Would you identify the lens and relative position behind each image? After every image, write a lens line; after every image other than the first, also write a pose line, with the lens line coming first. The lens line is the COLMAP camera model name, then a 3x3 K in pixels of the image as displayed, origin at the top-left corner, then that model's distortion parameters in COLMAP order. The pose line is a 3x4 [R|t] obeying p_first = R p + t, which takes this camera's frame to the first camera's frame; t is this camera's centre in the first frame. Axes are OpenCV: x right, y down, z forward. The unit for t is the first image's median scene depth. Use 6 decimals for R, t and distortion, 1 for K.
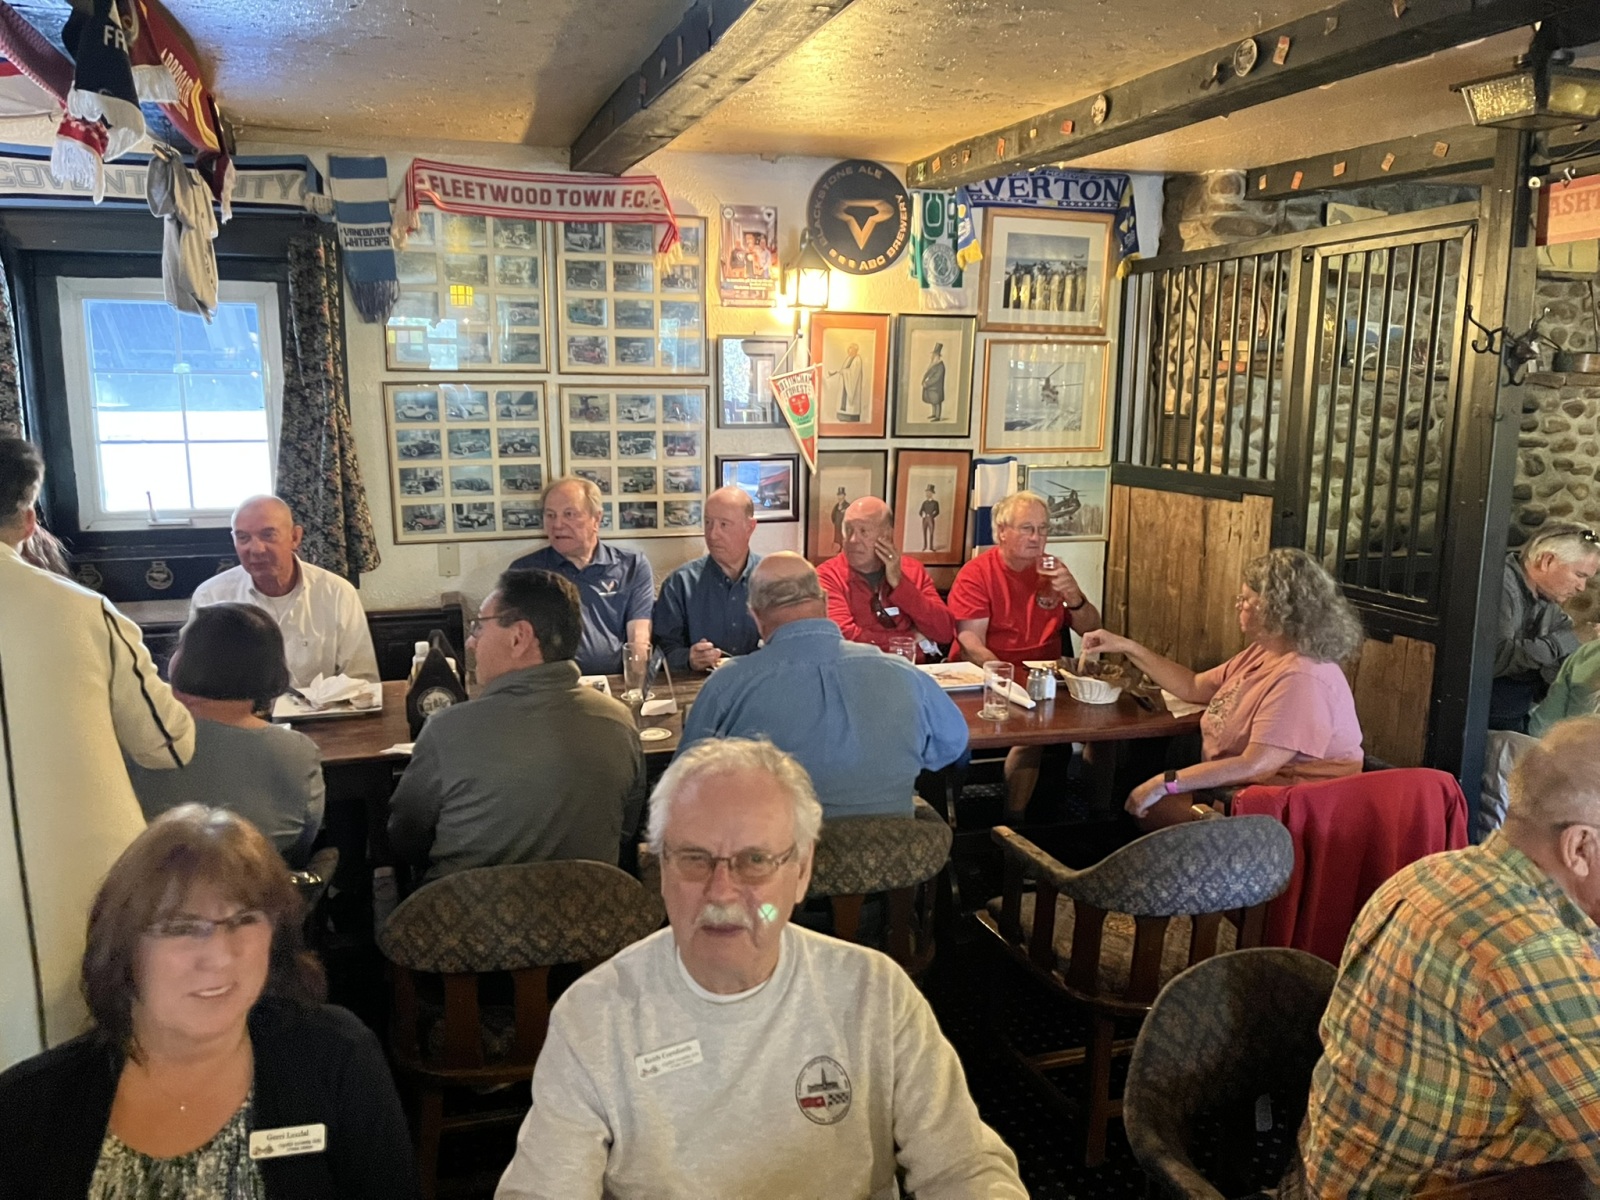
lens RADIAL K [[1210.3, 0, 802.4], [0, 1210.3, 584.2], [0, 0, 1]] dist [0.087032, -0.123310]
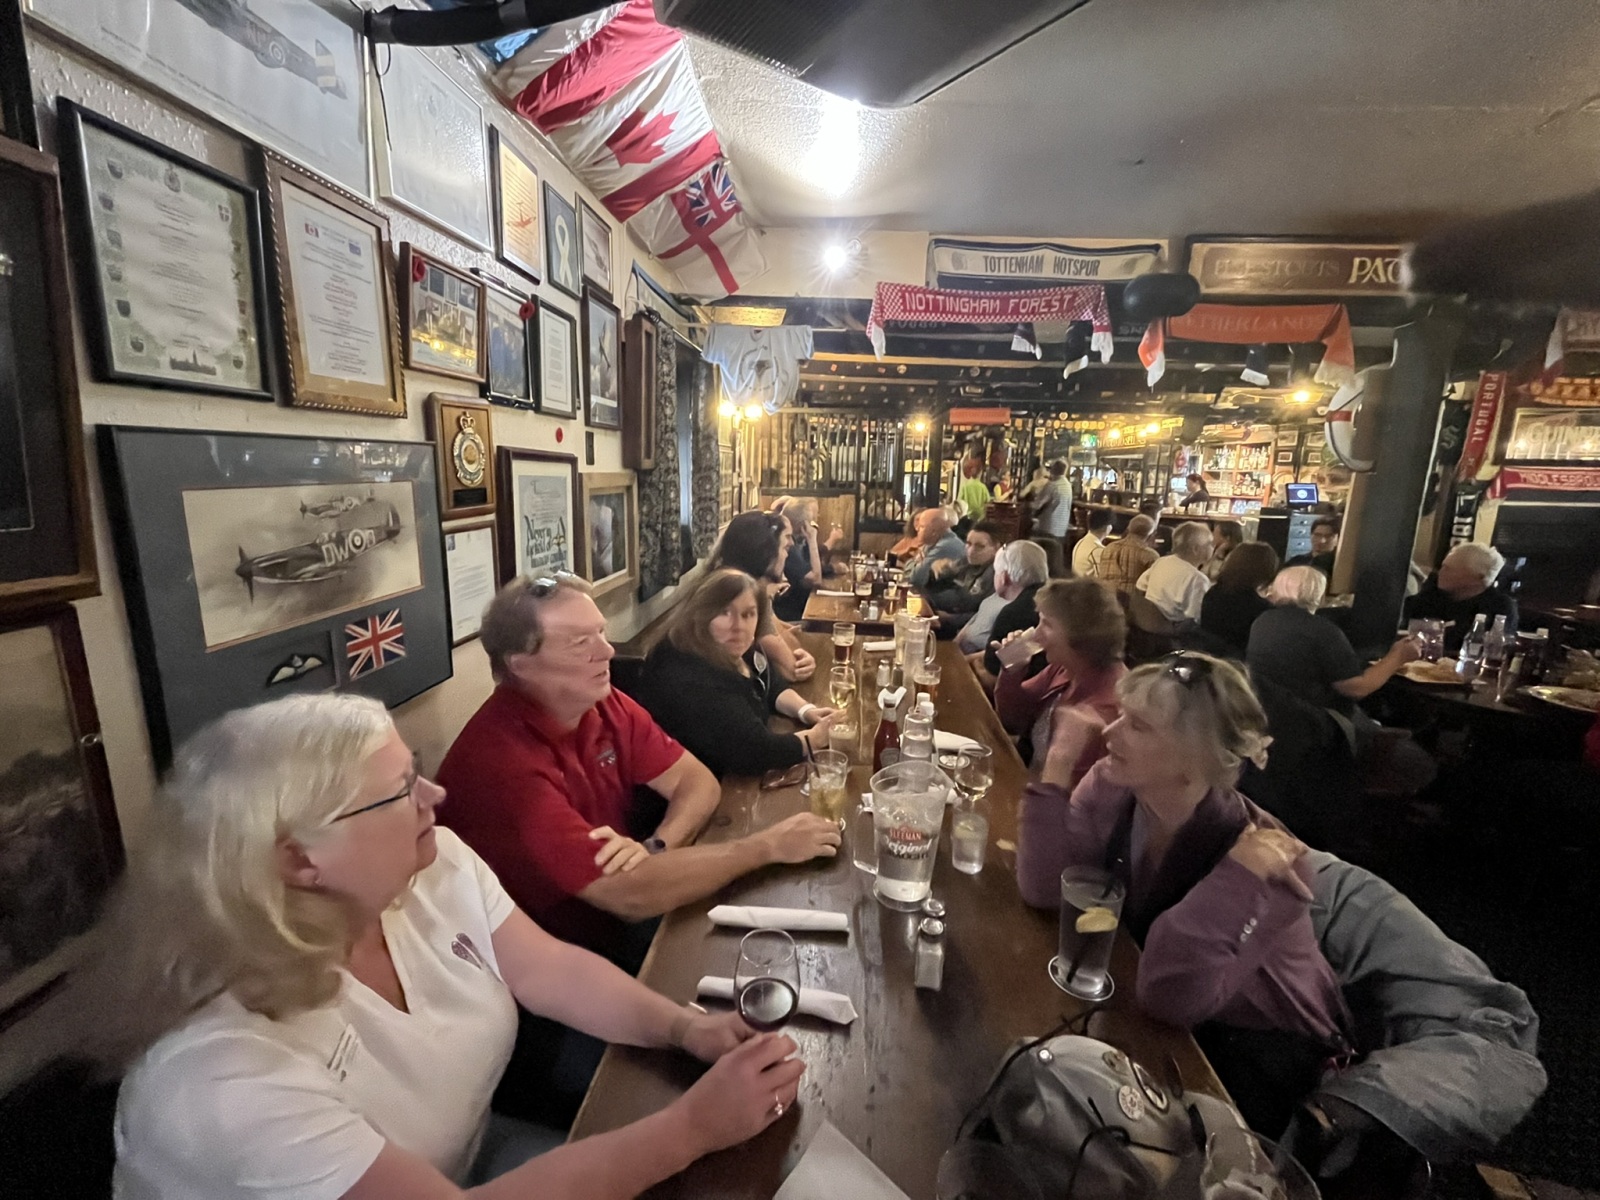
lens RADIAL K [[644.2, 0, 800.0], [0, 644.2, 600.0], [0, 0, 1]] dist [0.000055, -0.000109]
pose [[0.368261, -0.183288, 0.911476, -1.155703], [0.131065, 0.980819, 0.144278, -0.060910], [-0.920438, 0.066330, 0.385220, 0.504433]]
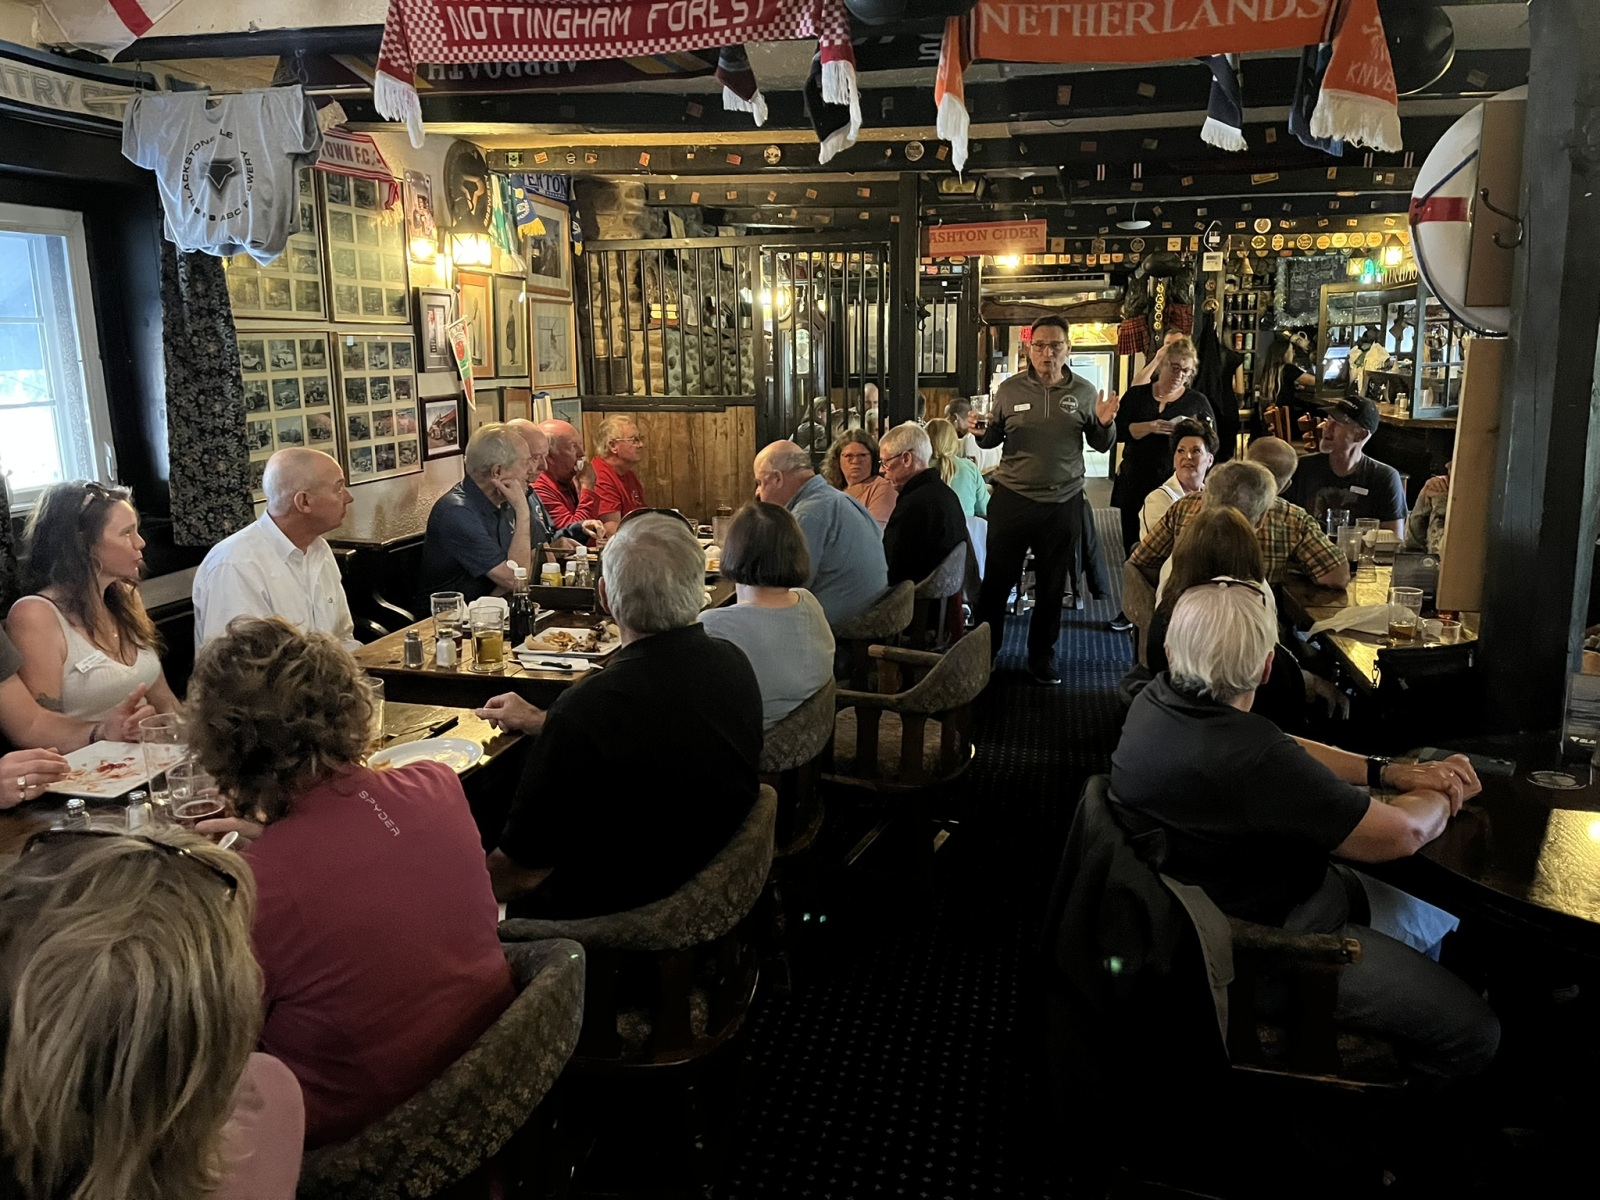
lens RADIAL K [[1210.3, 0, 802.4], [0, 1210.3, 584.2], [0, 0, 1]] dist [0.087032, -0.123310]
pose [[0.500226, -0.177406, 0.847527, -0.917685], [0.155898, 0.981244, 0.113382, -0.012754], [-0.851745, 0.075411, 0.518501, 0.151556]]
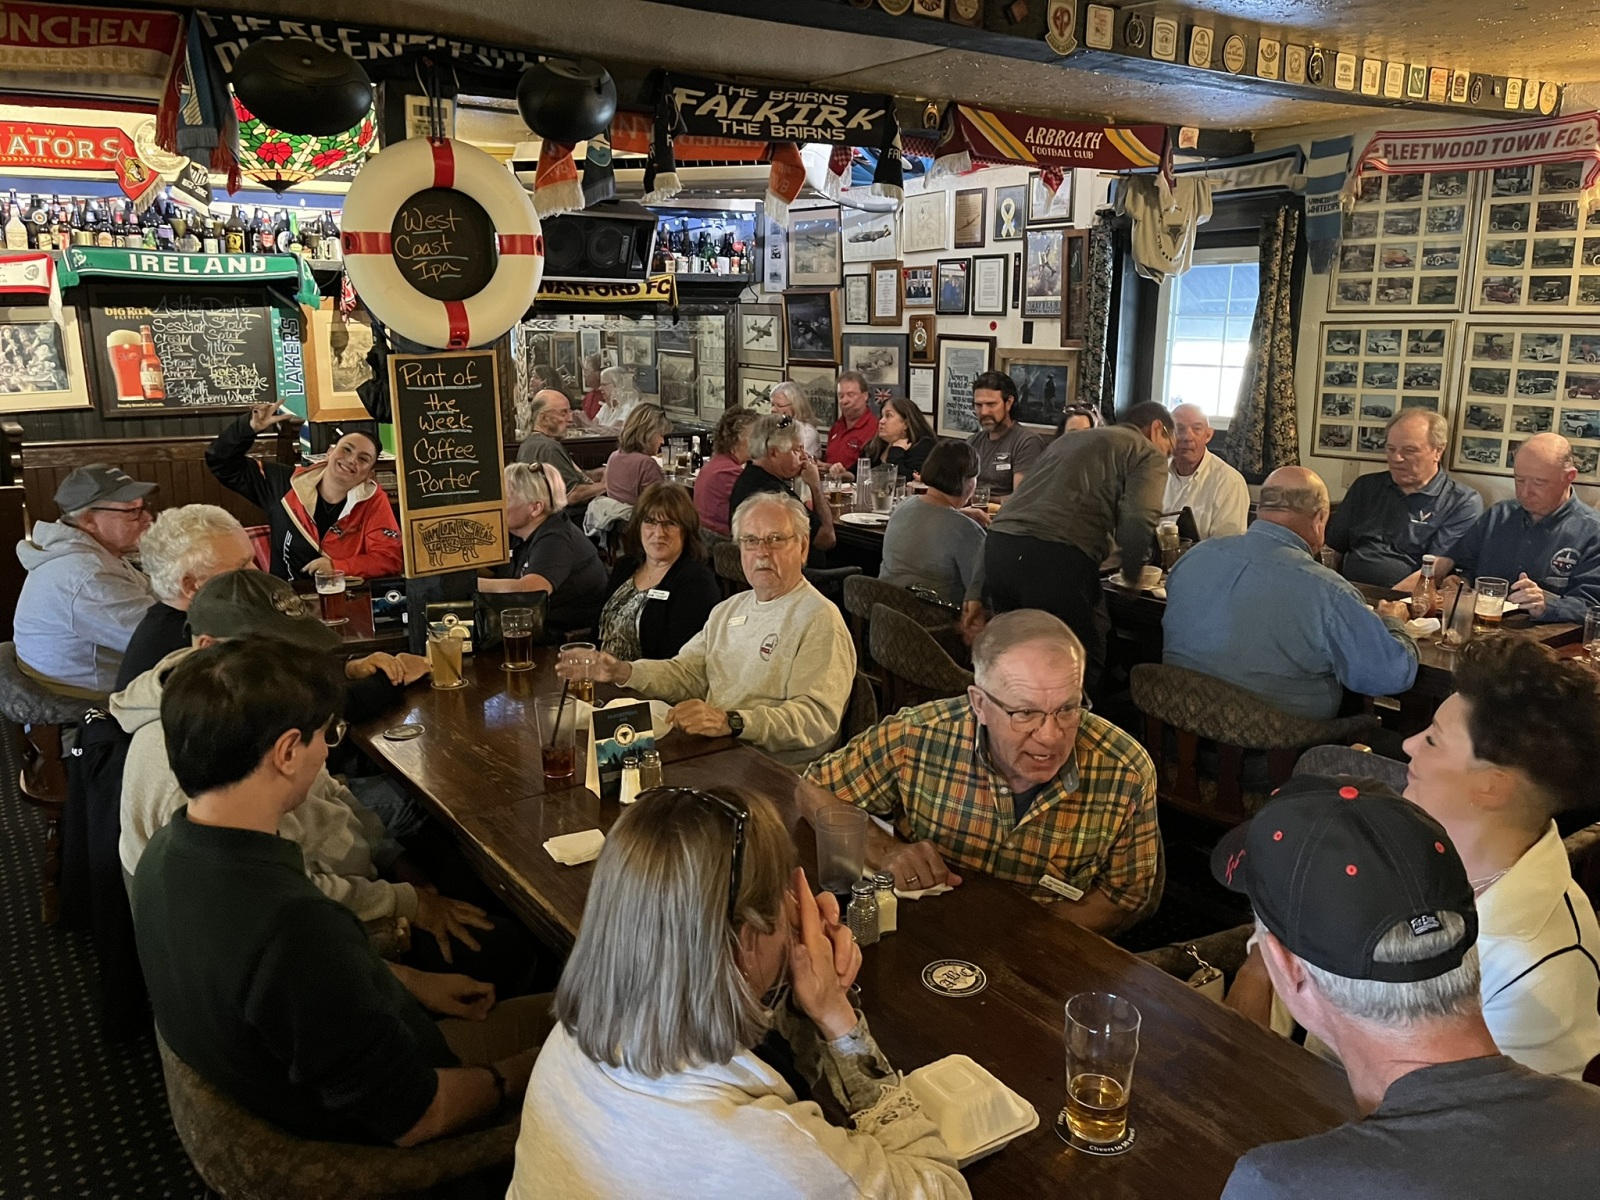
lens RADIAL K [[1210.3, 0, 802.4], [0, 1210.3, 584.2], [0, 0, 1]] dist [0.087032, -0.123310]
pose [[0.327475, 0.198209, -0.923836, 0.652803], [-0.166447, 0.974561, 0.150091, -0.006263], [0.930084, 0.104619, 0.352135, 0.104997]]
